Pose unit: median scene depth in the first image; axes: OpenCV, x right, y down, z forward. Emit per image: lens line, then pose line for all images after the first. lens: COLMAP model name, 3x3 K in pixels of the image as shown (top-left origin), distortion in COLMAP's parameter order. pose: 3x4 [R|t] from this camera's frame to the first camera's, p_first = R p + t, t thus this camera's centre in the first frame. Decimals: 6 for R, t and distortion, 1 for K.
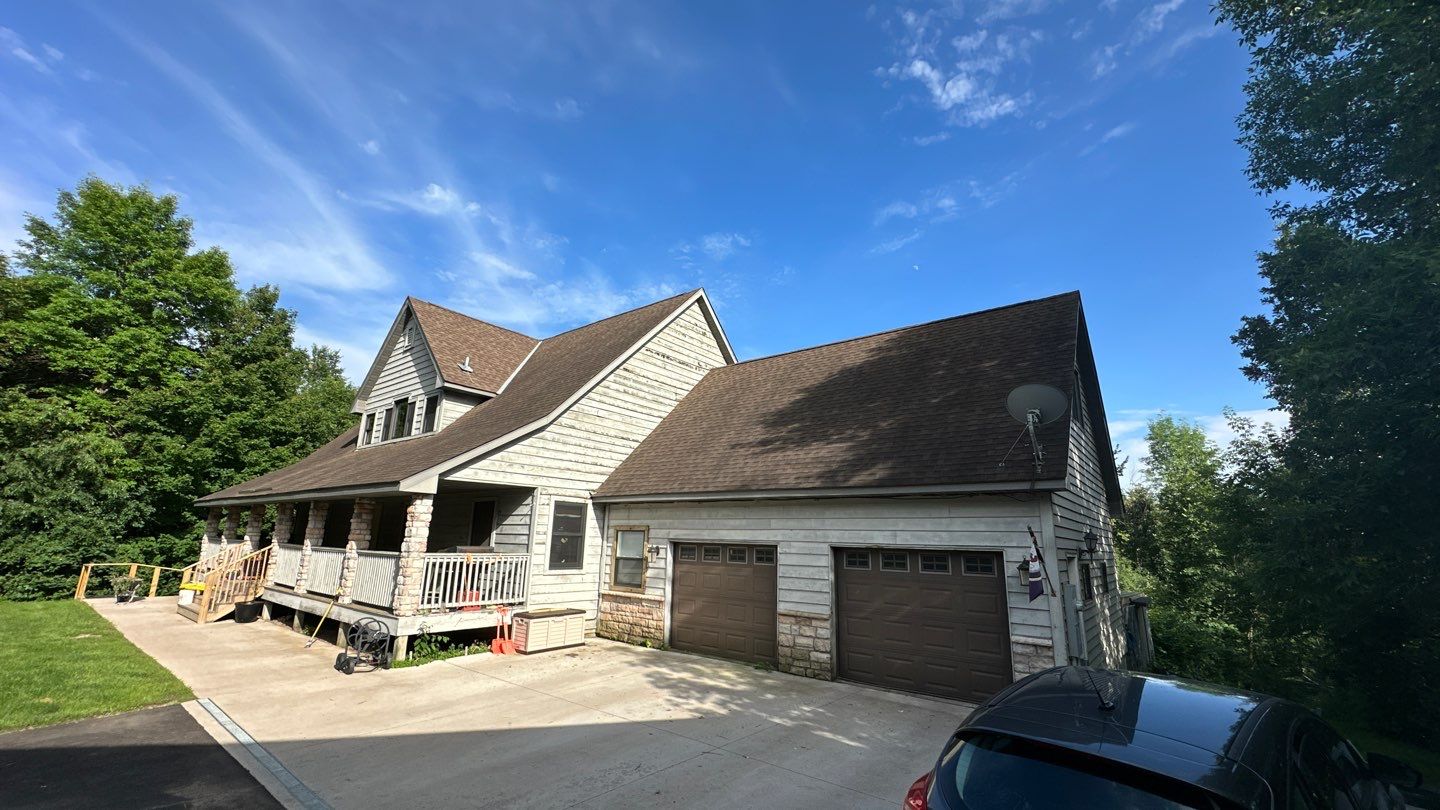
lens RADIAL K [[564.2, 0, 728.8], [0, 564.2, 402.0], [0, 0, 1]] dist [0.003178, 0.000415]
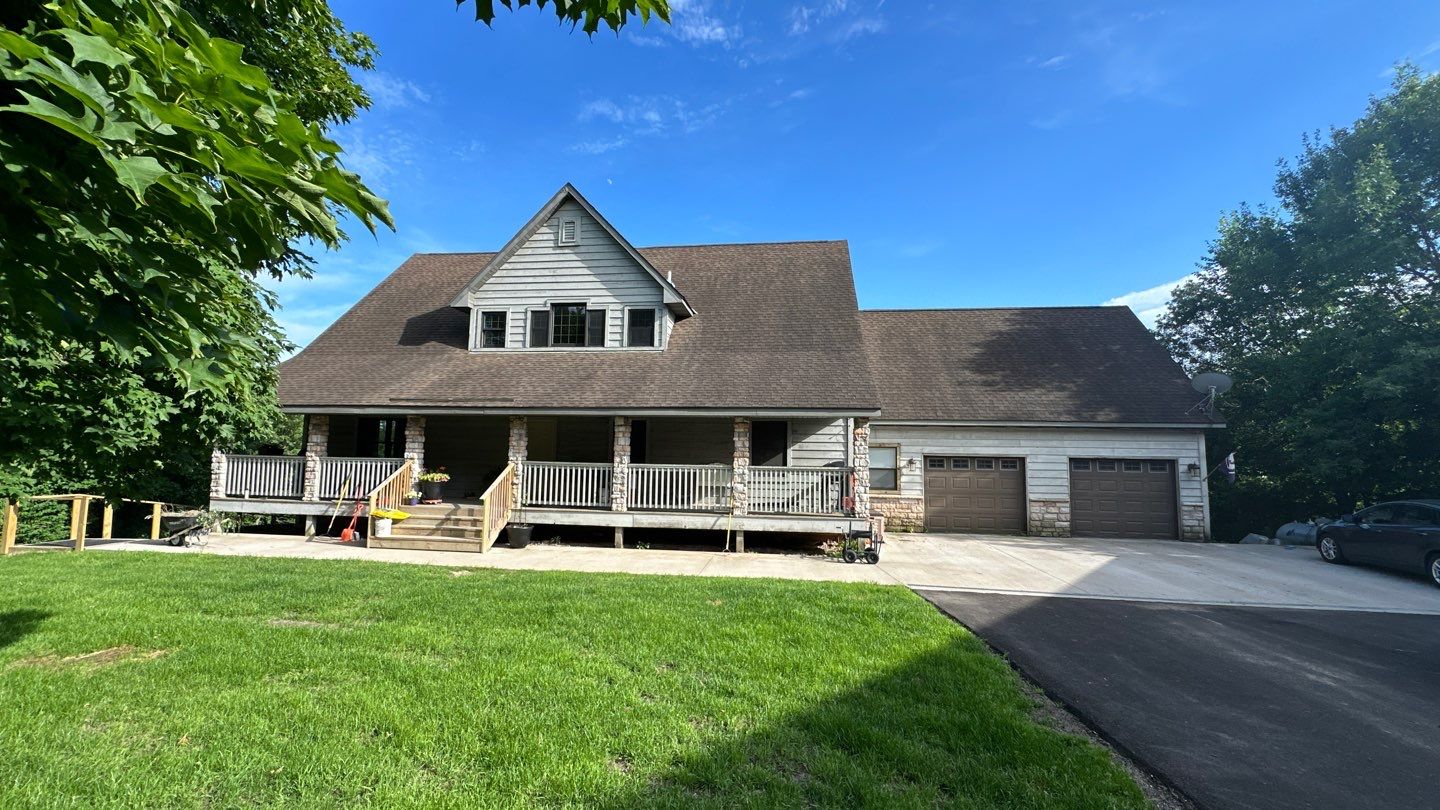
lens RADIAL K [[564.2, 0, 722.5], [0, 564.2, 414.0], [0, 0, 1]] dist [0.003178, 0.000415]
pose [[0.864585, 0.024663, 0.501881, -1.266995], [-0.114154, 0.982320, 0.148380, 0.011408], [-0.489348, -0.185579, 0.852115, 0.134381]]
